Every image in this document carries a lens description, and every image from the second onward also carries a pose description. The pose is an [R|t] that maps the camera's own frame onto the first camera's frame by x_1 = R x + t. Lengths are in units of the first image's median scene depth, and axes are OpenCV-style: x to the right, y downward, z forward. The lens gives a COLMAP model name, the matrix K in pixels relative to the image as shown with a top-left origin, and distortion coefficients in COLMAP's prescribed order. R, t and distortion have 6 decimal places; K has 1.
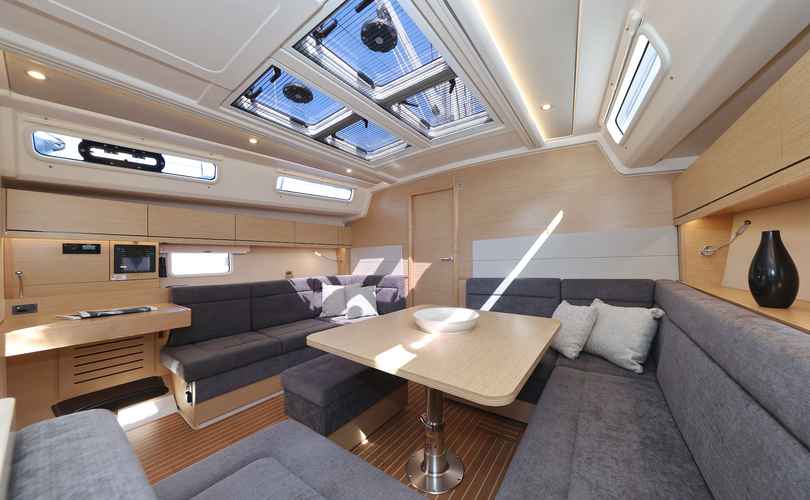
lens RADIAL K [[251.5, 0, 421.1], [0, 251.5, 260.7], [0, 0, 1]] dist [0.000279, 0.000111]
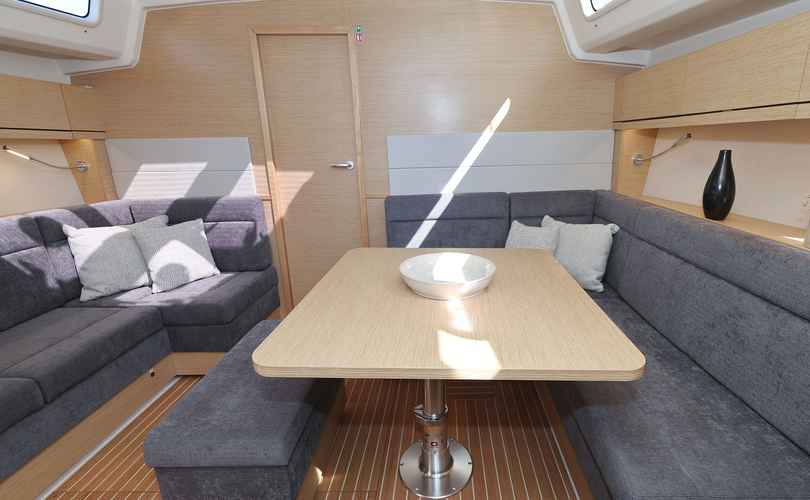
lens RADIAL K [[376.3, 0, 442.9], [0, 376.3, 251.8], [0, 0, 1]] dist [-0.004021, -0.000851]
pose [[0.825101, -0.136048, 0.548360, -0.225868], [-0.008837, 0.967349, 0.253295, -0.036592], [-0.564916, -0.213840, 0.796958, 0.118998]]
